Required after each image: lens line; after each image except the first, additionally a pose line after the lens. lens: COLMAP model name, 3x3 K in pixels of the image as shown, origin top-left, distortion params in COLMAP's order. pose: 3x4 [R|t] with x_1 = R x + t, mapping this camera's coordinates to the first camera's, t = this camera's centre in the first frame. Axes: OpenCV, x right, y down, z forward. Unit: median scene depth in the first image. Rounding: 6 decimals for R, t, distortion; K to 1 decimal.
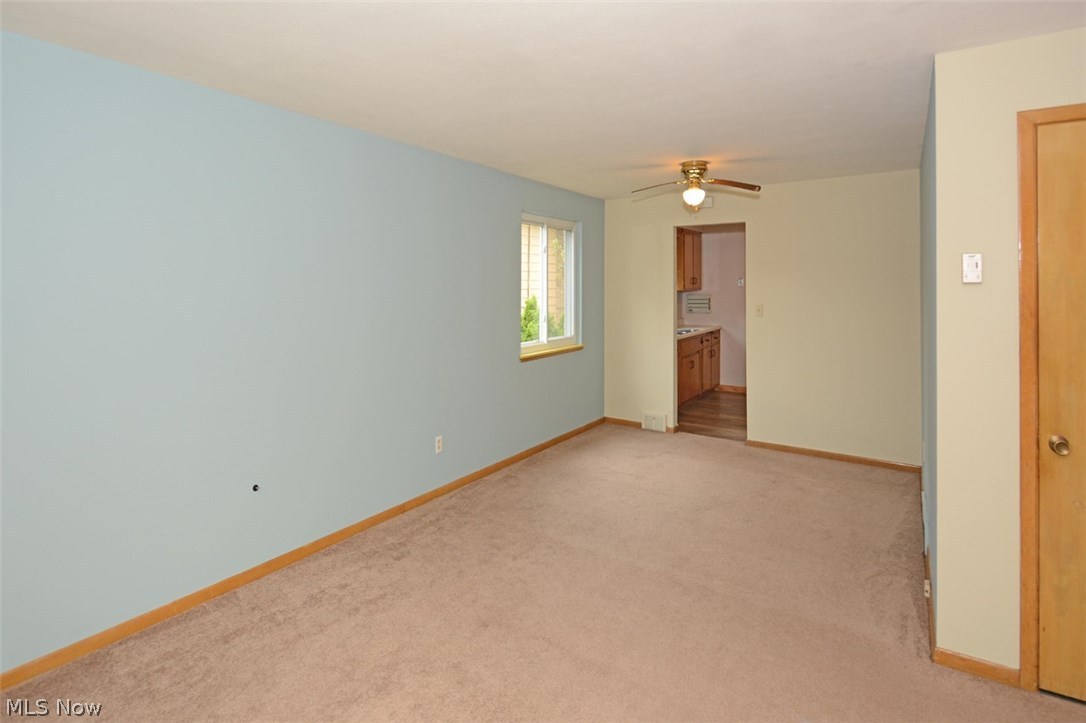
lens RADIAL K [[540.9, 0, 569.5], [0, 540.9, 271.6], [0, 0, 1]] dist [-0.017830, -0.000224]
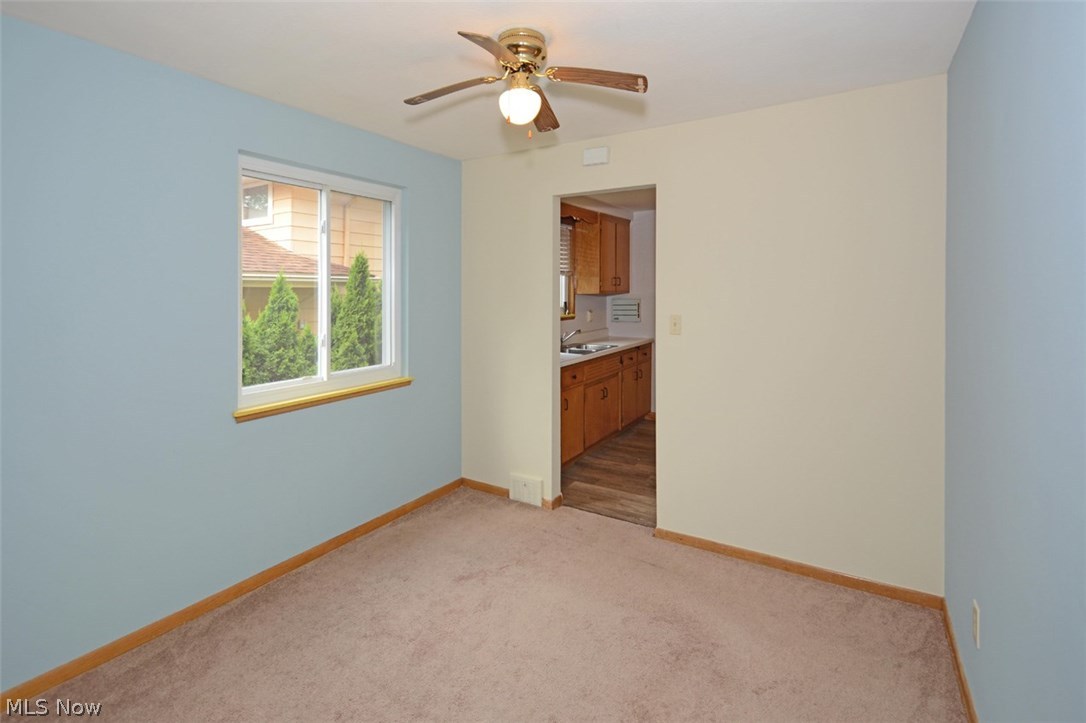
lens RADIAL K [[497.3, 0, 566.1], [0, 497.3, 290.5], [0, 0, 1]] dist [-0.004362, -0.001766]
pose [[0.999672, -0.005312, 0.025057, 0.194979], [0.004664, 0.999655, 0.025839, 0.015845], [-0.025185, -0.025714, 0.999352, 0.395244]]
